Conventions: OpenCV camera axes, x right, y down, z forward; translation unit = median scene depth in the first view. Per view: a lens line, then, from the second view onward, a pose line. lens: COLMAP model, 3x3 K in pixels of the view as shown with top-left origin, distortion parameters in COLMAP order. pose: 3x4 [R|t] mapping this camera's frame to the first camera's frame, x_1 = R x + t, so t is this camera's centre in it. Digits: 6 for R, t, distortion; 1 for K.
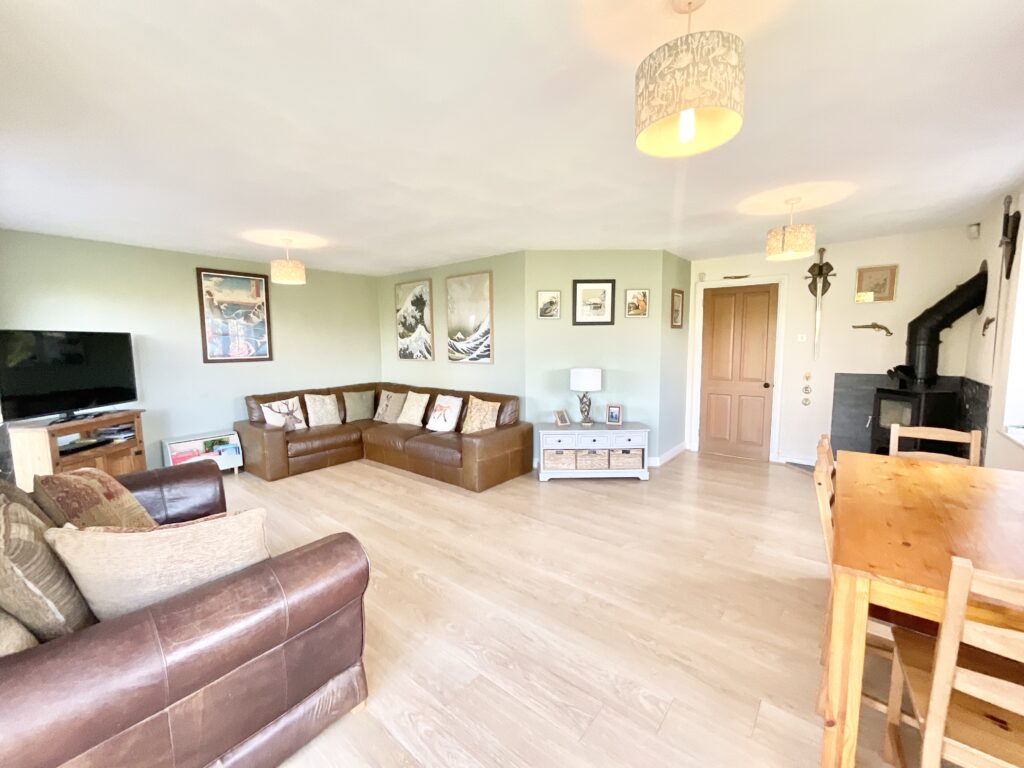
lens RADIAL K [[418.2, 0, 508.9], [0, 418.2, 383.5], [0, 0, 1]] dist [0.001289, -0.000173]
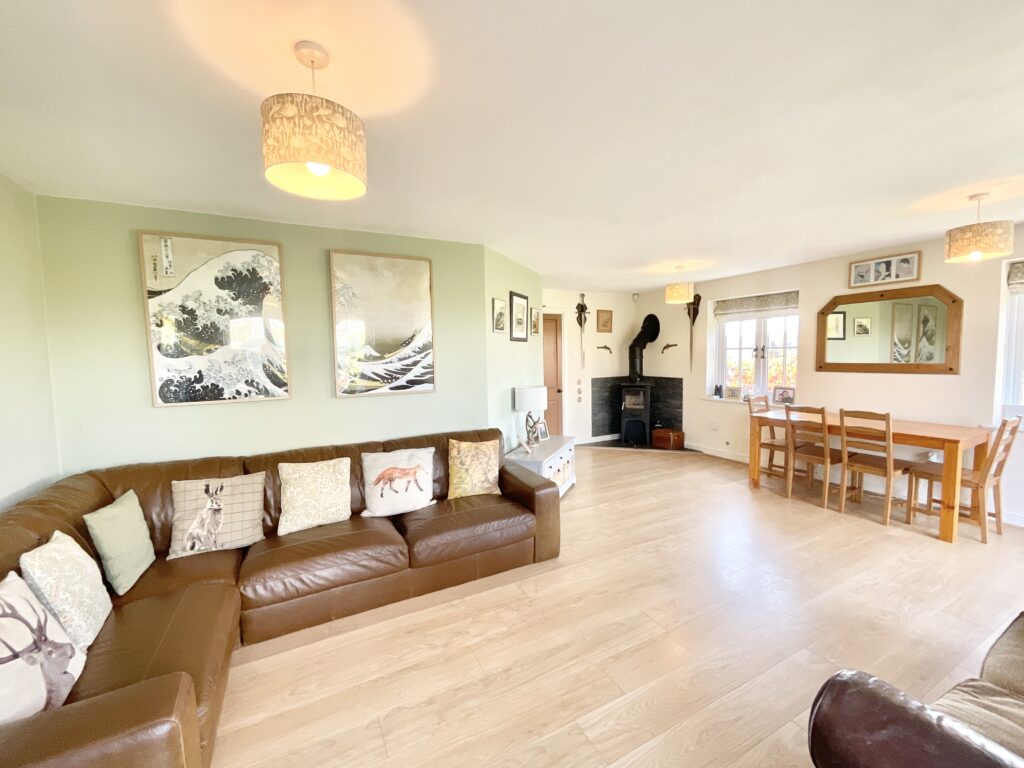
lens RADIAL K [[418.2, 0, 510.9], [0, 418.2, 384.5], [0, 0, 1]] dist [0.001289, -0.000173]
pose [[0.388118, -0.063826, 0.919397, -0.648982], [0.107726, 0.993902, 0.023522, -0.063079], [-0.915292, 0.089914, 0.392627, 0.621047]]
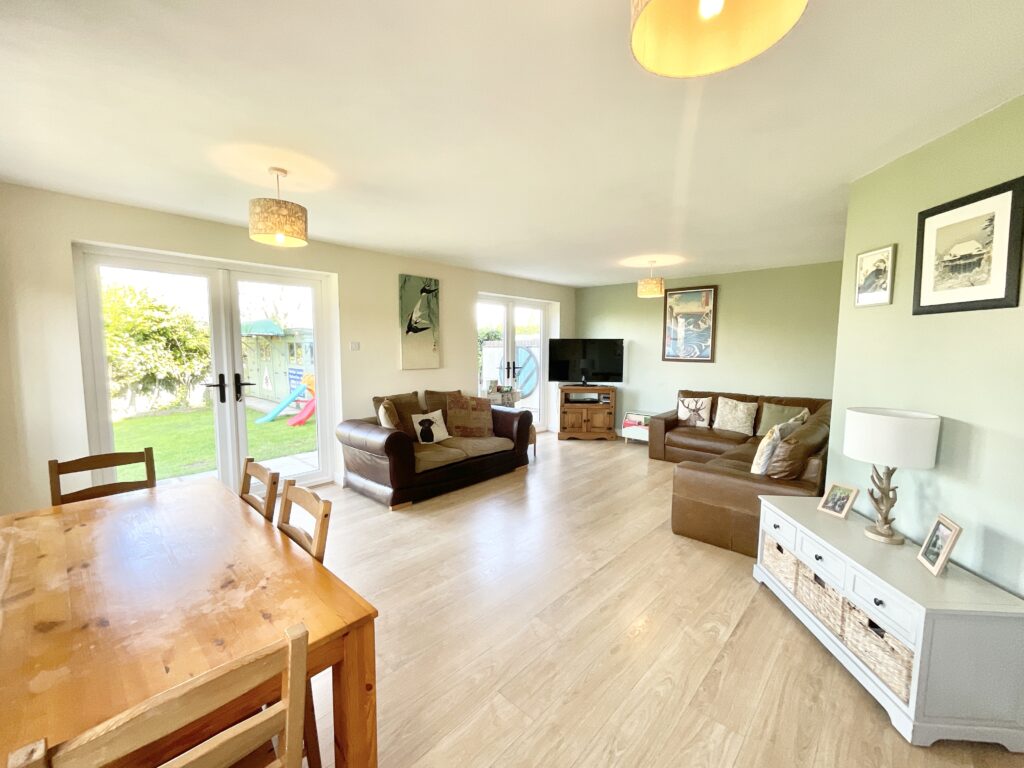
lens RADIAL K [[418.2, 0, 512.8], [0, 418.2, 383.3], [0, 0, 1]] dist [0.001289, -0.000173]
pose [[-0.060464, 0.099780, -0.993171, 0.598578], [-0.108066, 0.988488, 0.105889, -0.064684], [0.992303, 0.113731, -0.048985, 0.576096]]
